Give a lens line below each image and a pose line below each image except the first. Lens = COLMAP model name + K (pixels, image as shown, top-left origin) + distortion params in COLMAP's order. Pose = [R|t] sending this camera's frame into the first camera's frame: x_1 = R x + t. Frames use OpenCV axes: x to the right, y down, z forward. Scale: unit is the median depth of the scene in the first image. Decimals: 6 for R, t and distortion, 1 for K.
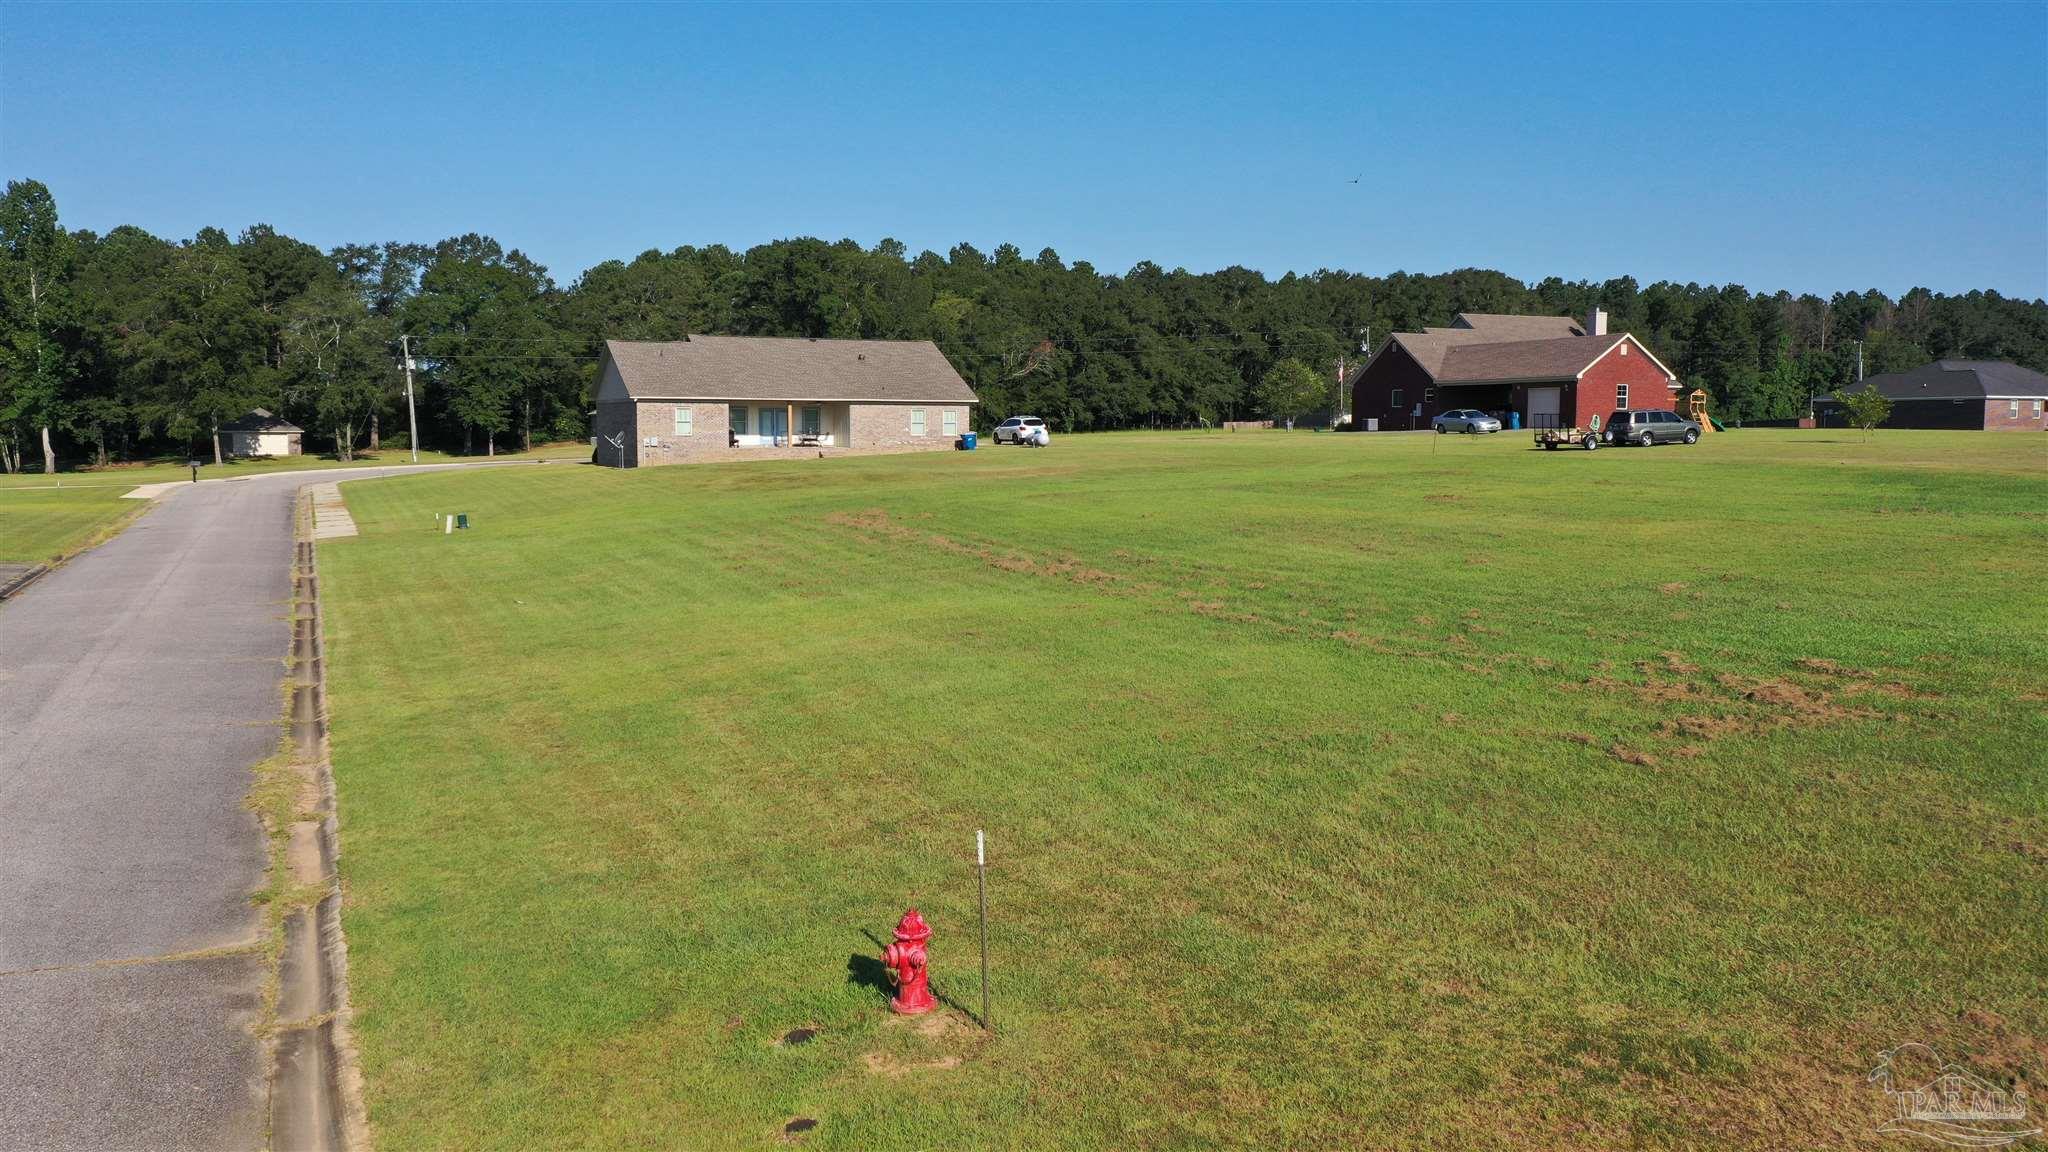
lens RADIAL K [[1633.6, 0, 1031.3], [0, 1633.6, 565.8], [0, 0, 1]] dist [0.016576, 0.008039]
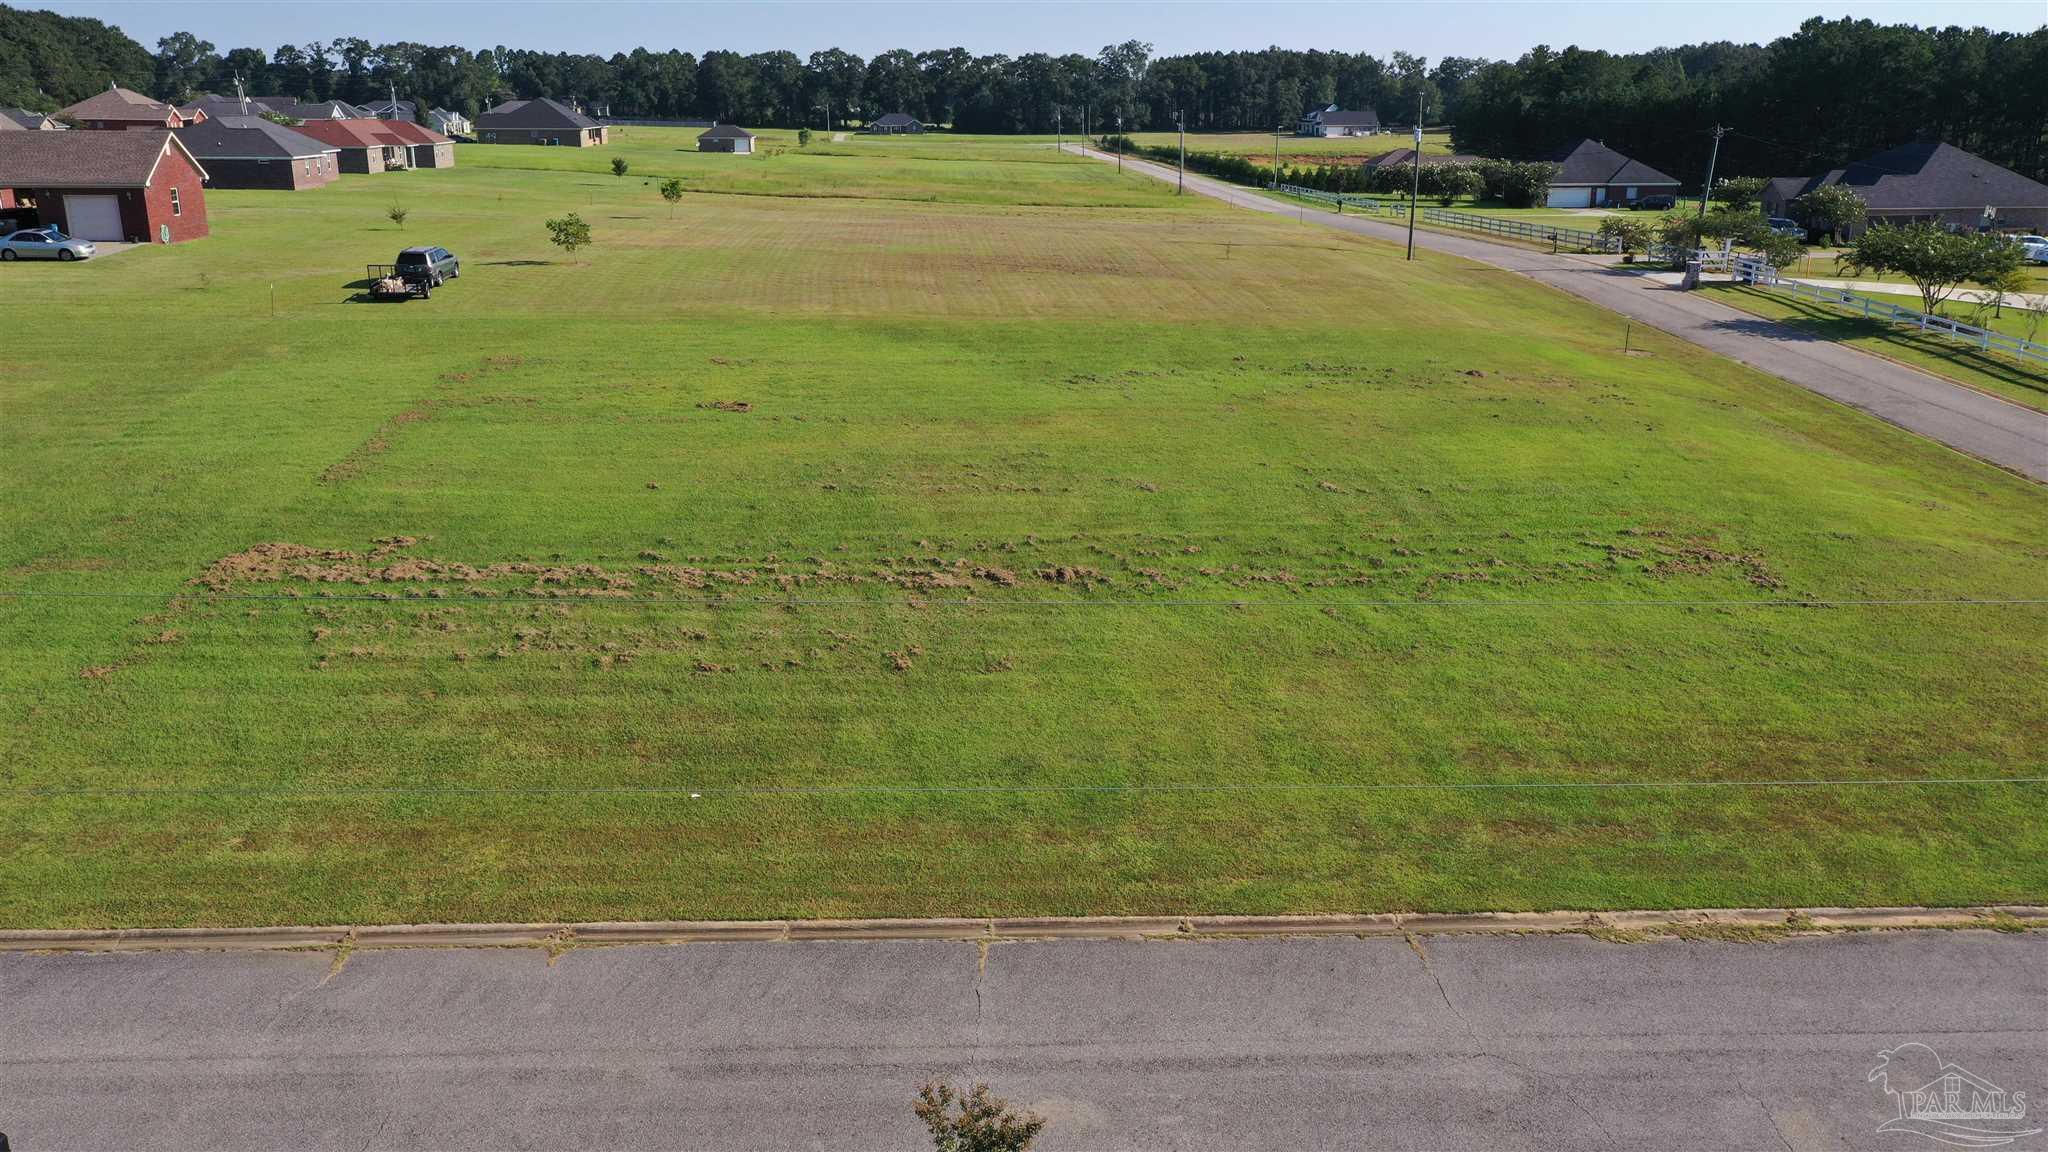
lens RADIAL K [[1633.6, 0, 1026.3], [0, 1633.6, 572.8], [0, 0, 1]] dist [0.016576, 0.008039]
pose [[0.366442, -0.260772, 0.893151, -0.335487], [0.074902, 0.965074, 0.251040, -0.094871], [-0.927421, -0.025093, 0.373176, 0.201095]]
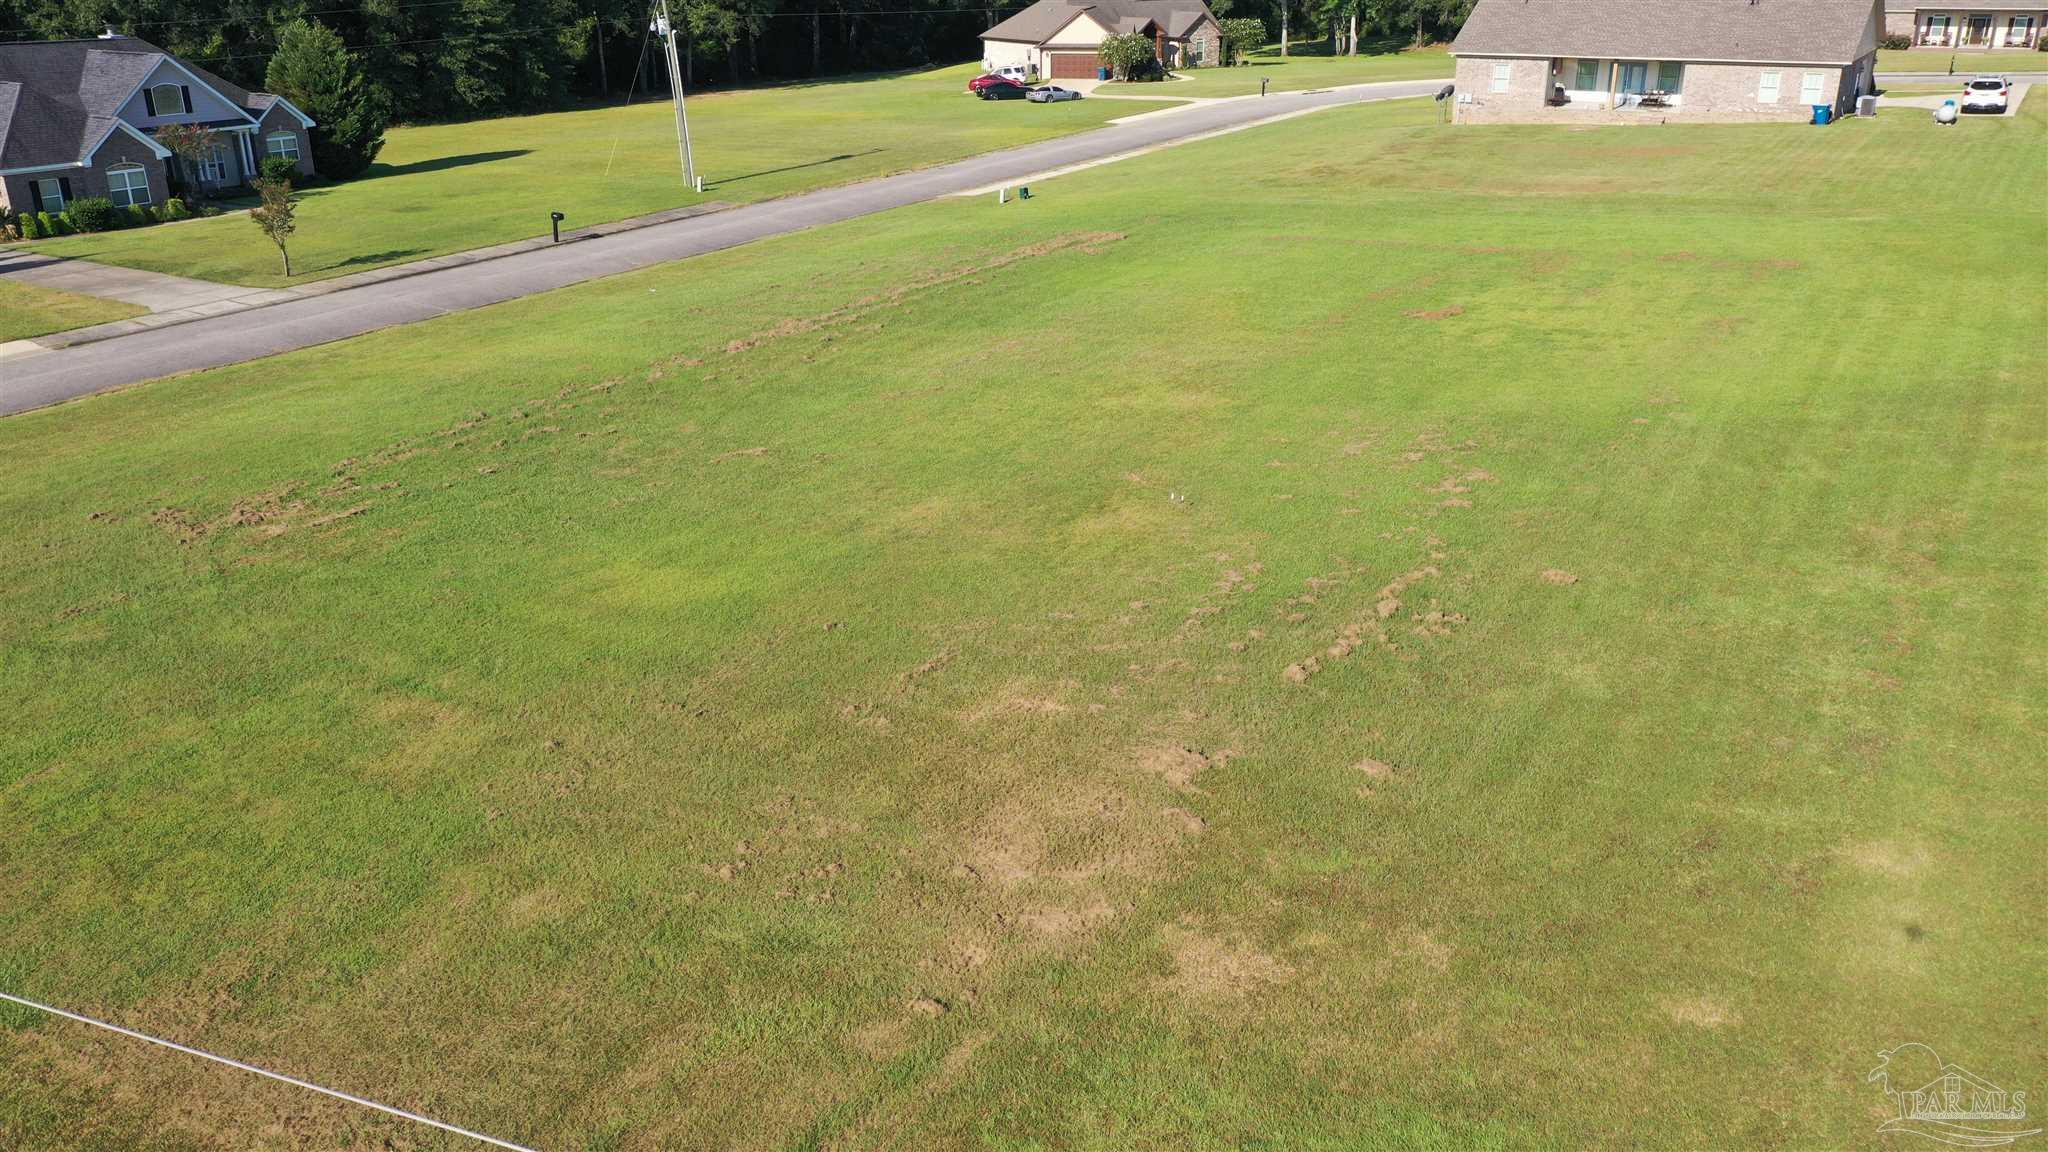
lens RADIAL K [[1633.6, 0, 1027.5], [0, 1633.6, 574.0], [0, 0, 1]] dist [0.016576, 0.008039]
pose [[0.551299, 0.294868, -0.780463, 0.437531], [-0.065731, 0.947905, 0.311699, -0.081755], [0.831714, -0.120539, 0.541961, 0.150480]]
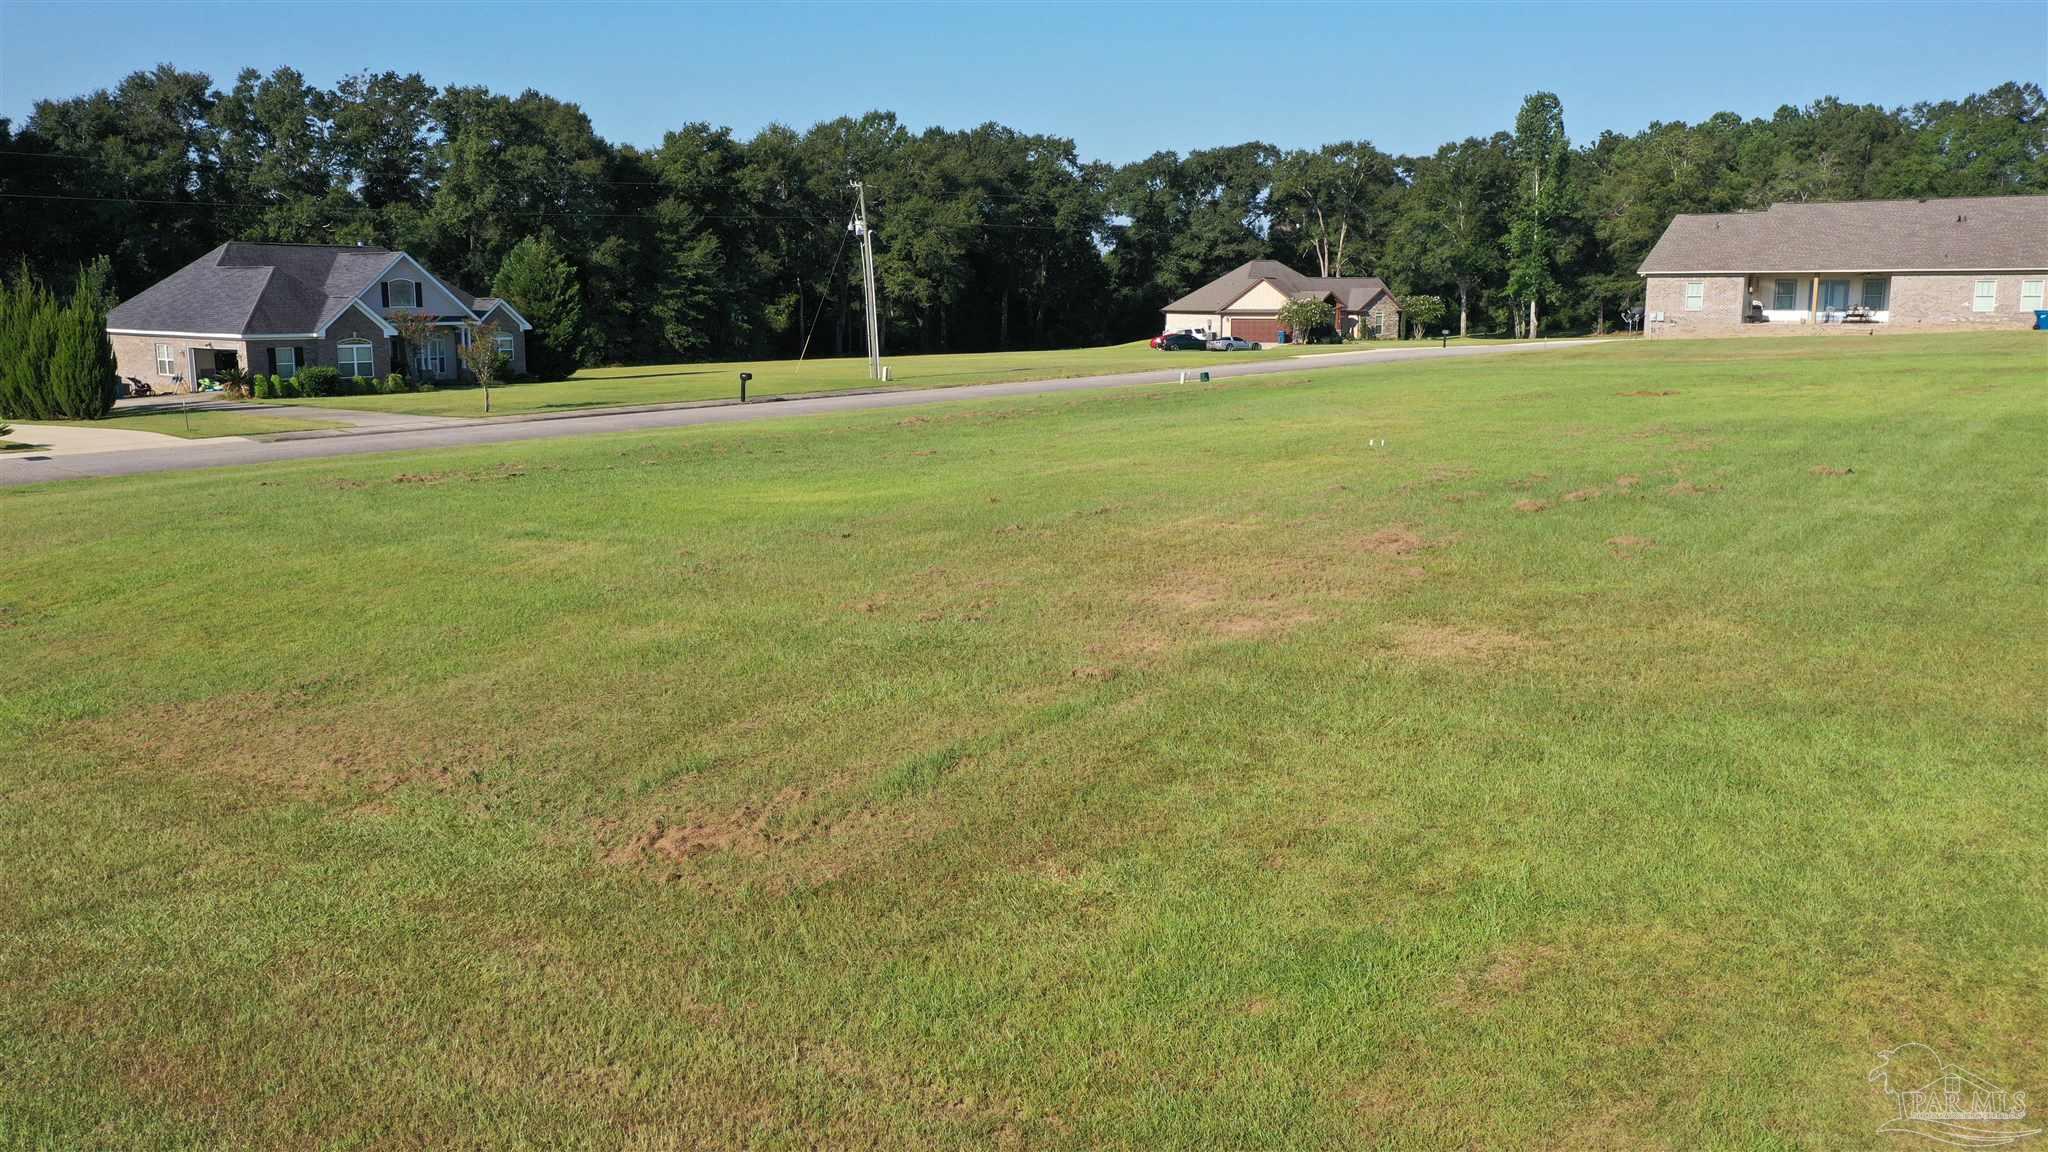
lens RADIAL K [[1633.6, 0, 1027.9], [0, 1633.6, 569.3], [0, 0, 1]] dist [0.016576, 0.008039]
pose [[0.458263, 0.145974, -0.876748, 0.431887], [-0.074577, 0.989258, 0.125726, -0.016695], [0.885682, 0.007770, 0.464226, 0.157919]]
